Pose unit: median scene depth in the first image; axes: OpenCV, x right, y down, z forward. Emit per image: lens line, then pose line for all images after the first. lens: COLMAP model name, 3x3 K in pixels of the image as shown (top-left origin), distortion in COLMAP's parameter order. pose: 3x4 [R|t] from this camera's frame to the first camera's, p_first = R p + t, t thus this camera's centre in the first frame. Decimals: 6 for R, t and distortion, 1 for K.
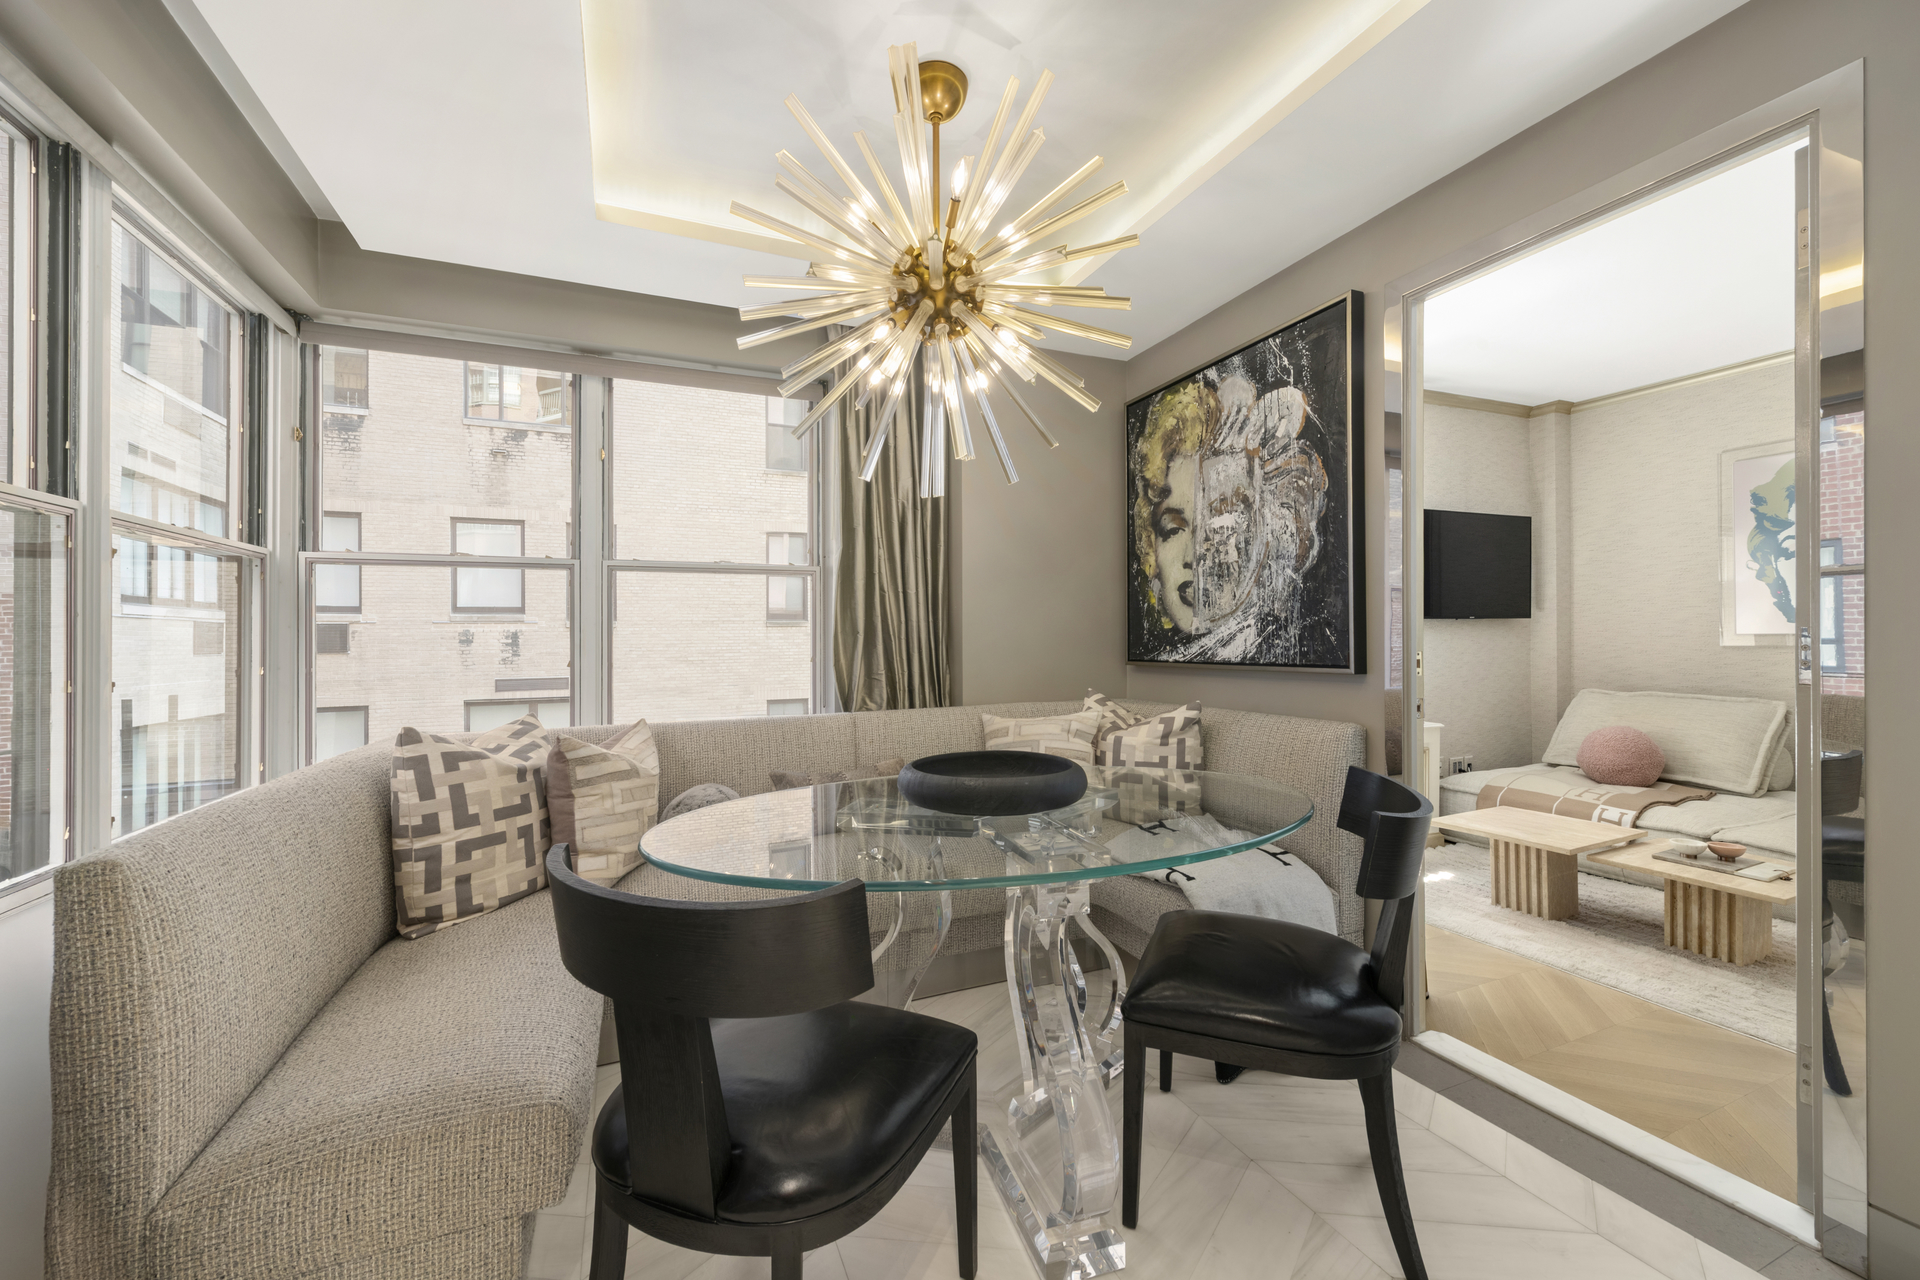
lens RADIAL K [[761.6, 0, 954.3], [0, 761.6, 629.6], [0, 0, 1]] dist [-0.000024, -0.000398]
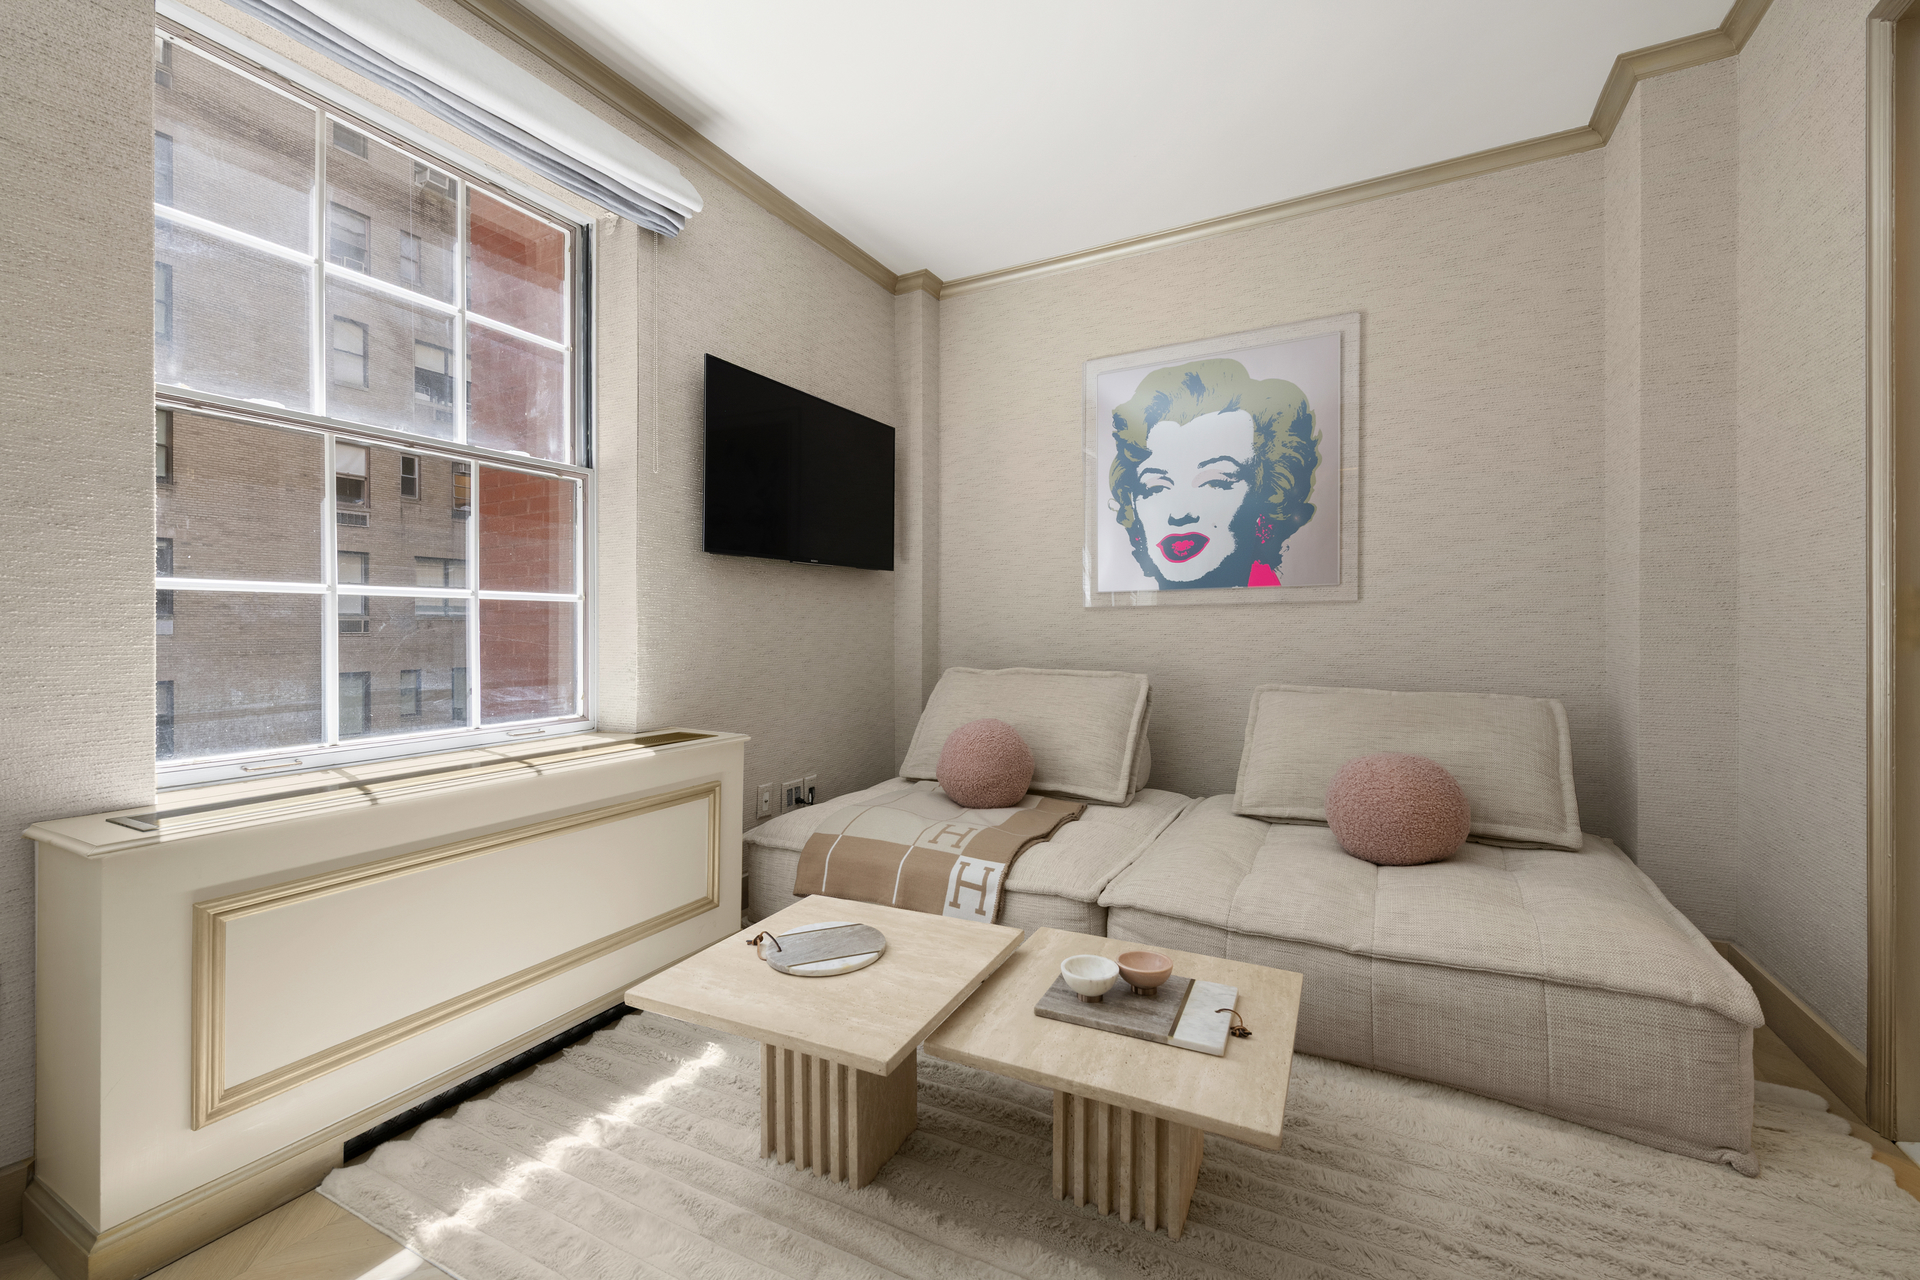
lens RADIAL K [[806.6, 0, 962.4], [0, 806.6, 632.0], [0, 0, 1]] dist [-0.012831, -0.000237]
pose [[0.773925, 0.000171, 0.633278, 0.394955], [-0.006221, 0.999954, 0.007332, 0.043286], [-0.633247, -0.009614, 0.773890, 0.449285]]
